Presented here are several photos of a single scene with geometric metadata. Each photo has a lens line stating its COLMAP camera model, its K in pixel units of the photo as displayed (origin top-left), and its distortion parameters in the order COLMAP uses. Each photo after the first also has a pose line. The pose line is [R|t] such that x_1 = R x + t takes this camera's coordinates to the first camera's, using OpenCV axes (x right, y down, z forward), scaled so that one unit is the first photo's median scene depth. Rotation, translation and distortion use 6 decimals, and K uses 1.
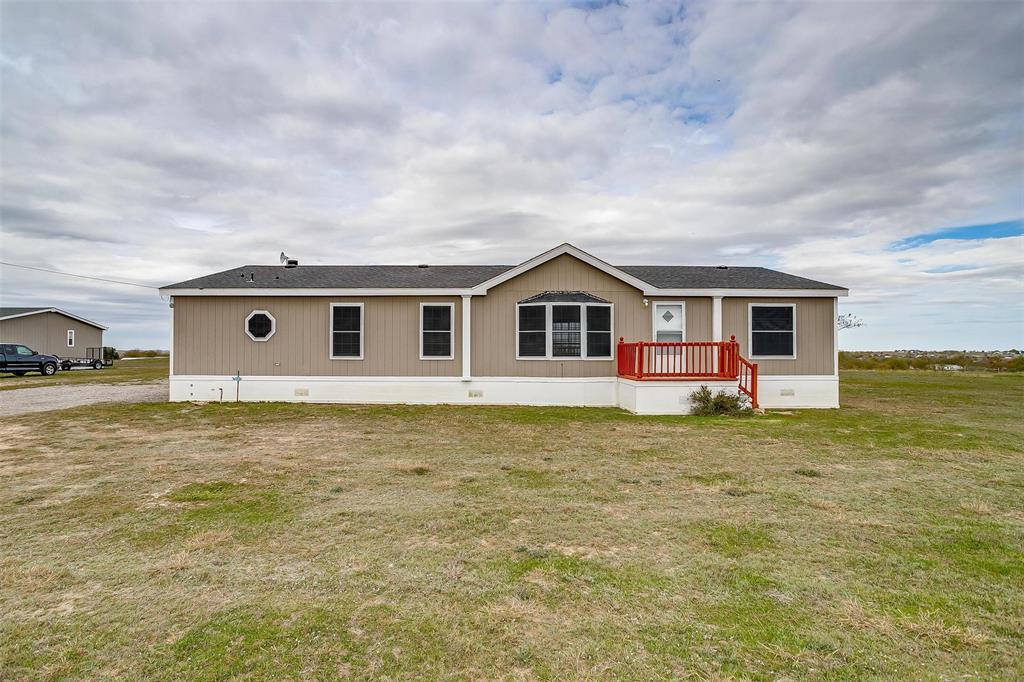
lens RADIAL K [[560.6, 0, 512.0], [0, 560.6, 341.0], [0, 0, 1]] dist [-0.002700, 0.000881]
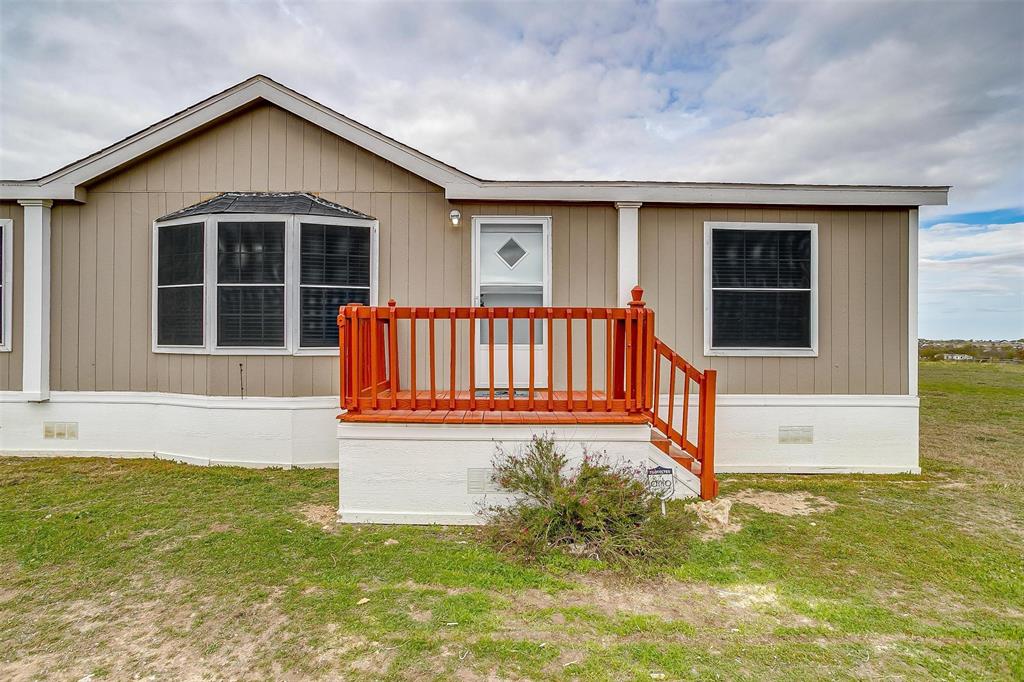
lens RADIAL K [[504.0, 0, 507.0], [0, 504.0, 335.6], [0, 0, 1]] dist [-0.051889, 0.030808]
pose [[0.999419, 0.005169, -0.033686, 0.290839], [-0.004983, 0.999972, 0.005591, 0.016819], [0.033714, -0.005420, 0.999417, 0.628138]]
